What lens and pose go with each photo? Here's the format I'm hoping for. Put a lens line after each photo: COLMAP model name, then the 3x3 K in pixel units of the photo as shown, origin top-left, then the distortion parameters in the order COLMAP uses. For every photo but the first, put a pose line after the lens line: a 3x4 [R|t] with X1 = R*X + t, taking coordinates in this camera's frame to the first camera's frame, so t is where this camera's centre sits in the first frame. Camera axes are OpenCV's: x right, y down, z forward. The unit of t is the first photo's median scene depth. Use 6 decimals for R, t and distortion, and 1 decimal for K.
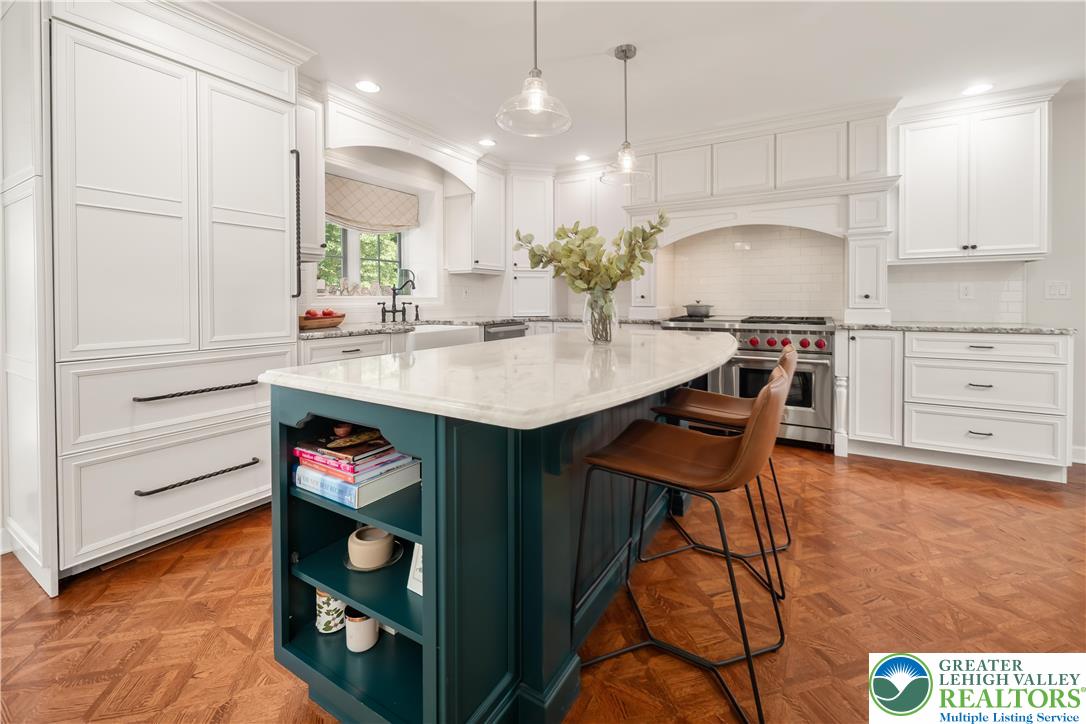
lens RADIAL K [[461.0, 0, 539.5], [0, 461.0, 305.0], [0, 0, 1]] dist [0.002072, 0.000702]
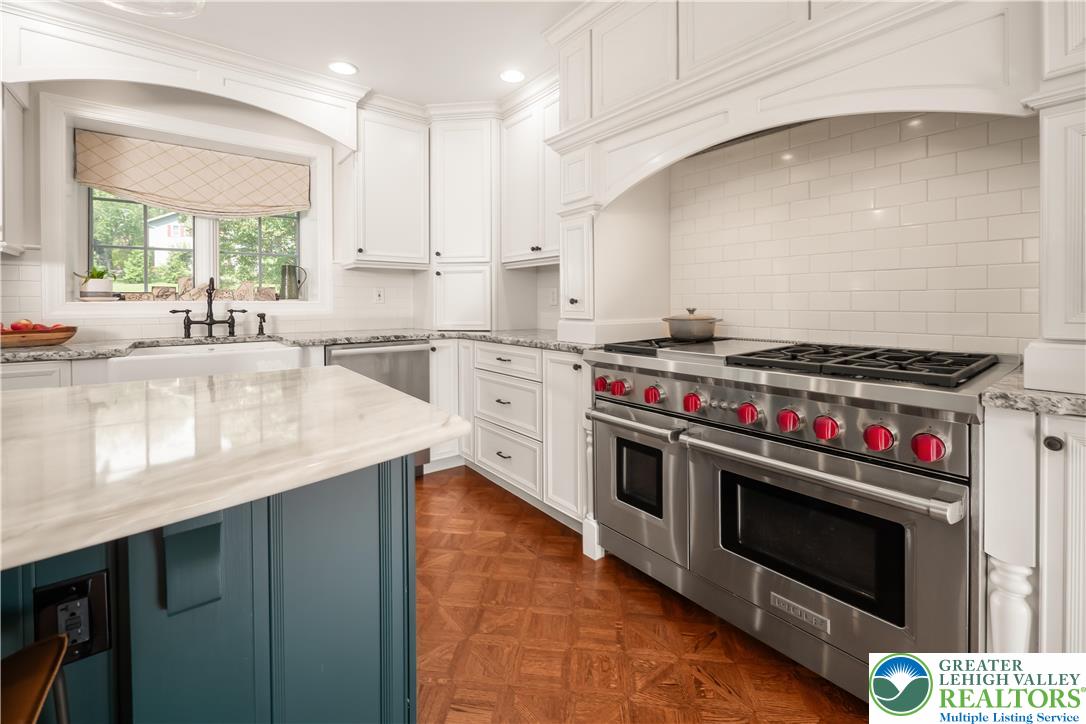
lens RADIAL K [[461.0, 0, 538.9], [0, 461.0, 302.5], [0, 0, 1]] dist [0.002072, 0.000702]
pose [[0.933417, -0.000340, -0.358793, 0.406432], [-0.004103, 0.999924, -0.011622, -0.010573], [0.358770, 0.012321, 0.933345, 0.513084]]
